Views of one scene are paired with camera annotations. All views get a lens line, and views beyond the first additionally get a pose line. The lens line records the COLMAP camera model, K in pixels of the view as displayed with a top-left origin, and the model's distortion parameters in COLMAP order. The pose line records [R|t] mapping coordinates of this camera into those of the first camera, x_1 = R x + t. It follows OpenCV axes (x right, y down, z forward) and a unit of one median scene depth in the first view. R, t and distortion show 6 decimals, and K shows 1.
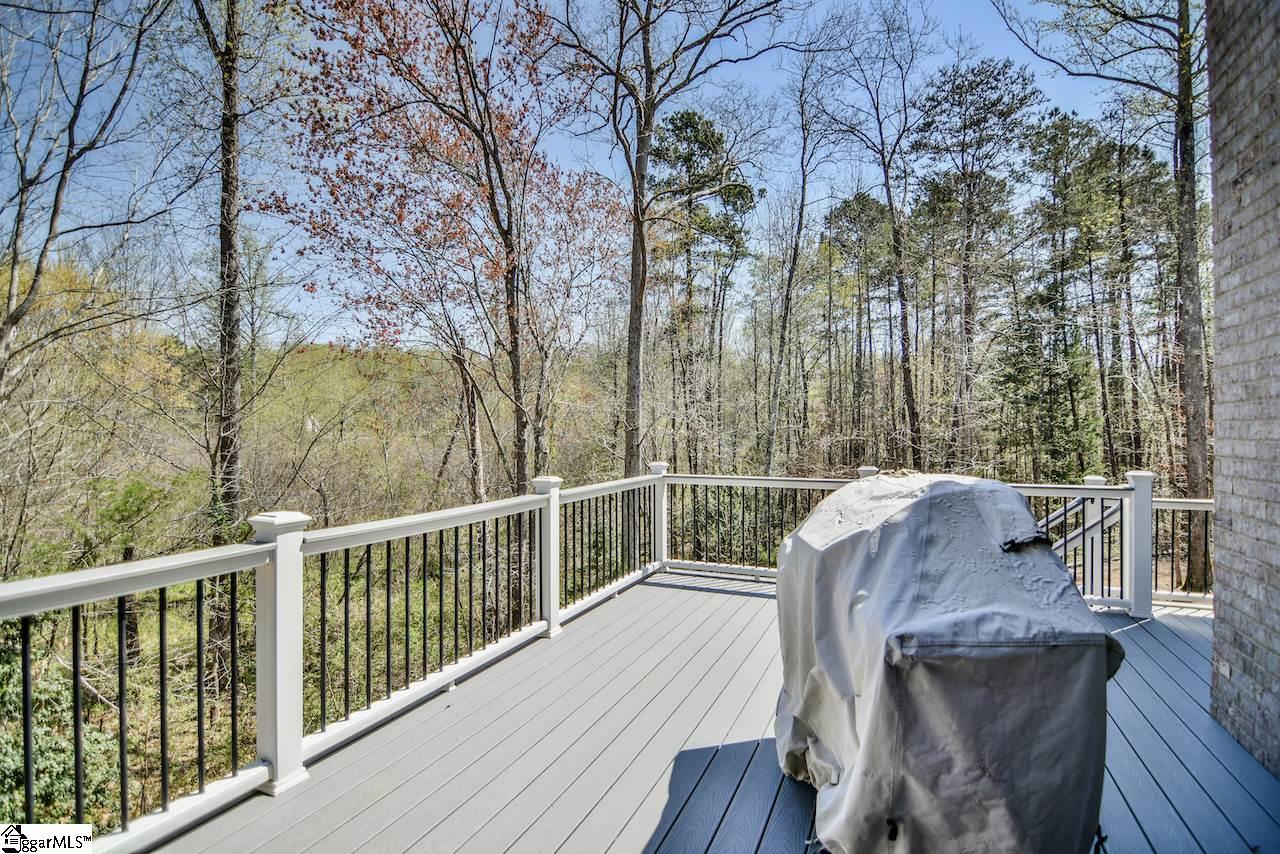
lens RADIAL K [[623.5, 0, 640.0], [0, 623.5, 427.0], [0, 0, 1]] dist [-0.015753, -0.001244]
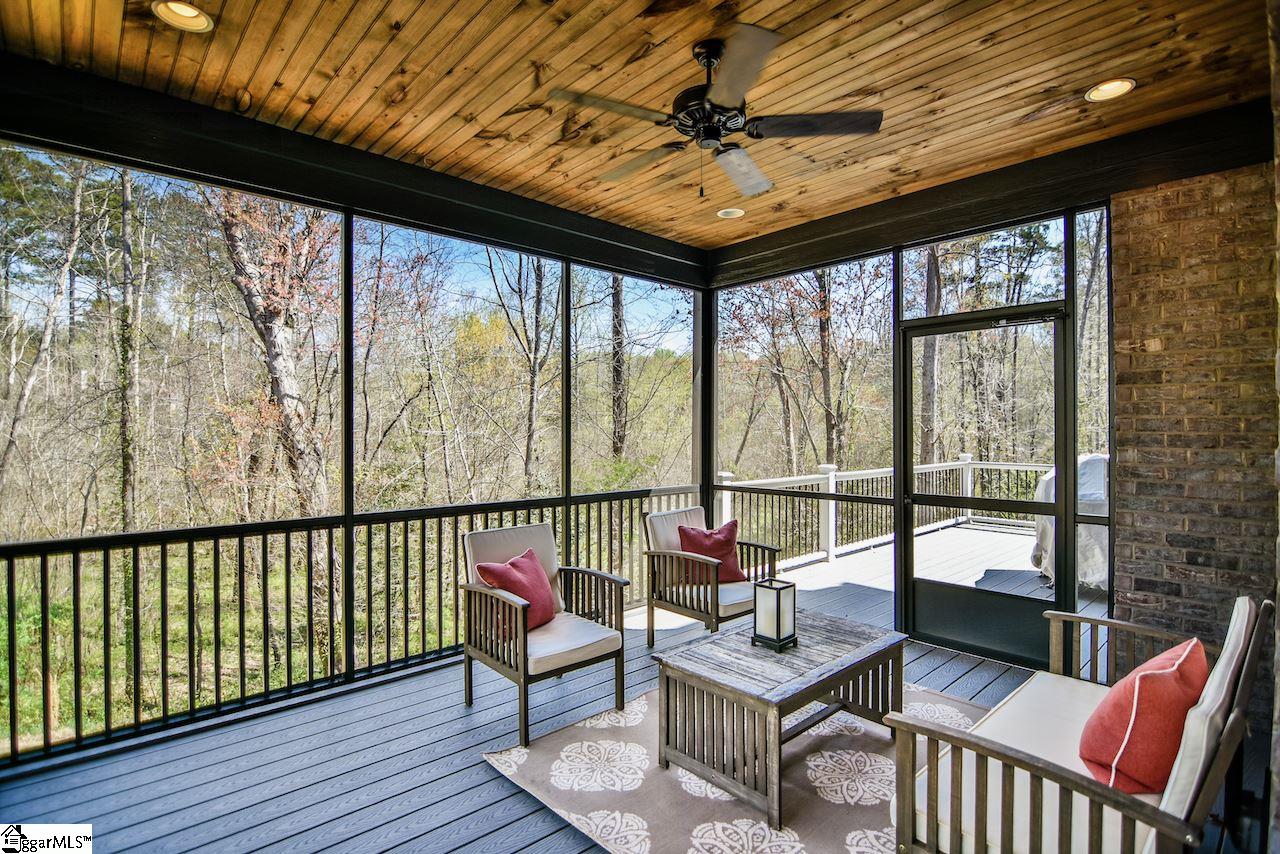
lens RADIAL K [[623.5, 0, 640.0], [0, 623.5, 427.0], [0, 0, 1]] dist [-0.015753, -0.001244]
pose [[0.913917, 0.000951, -0.405901, -0.031691], [0.000308, 0.999995, 0.003036, -0.006446], [0.405902, -0.002900, 0.913912, -0.287639]]
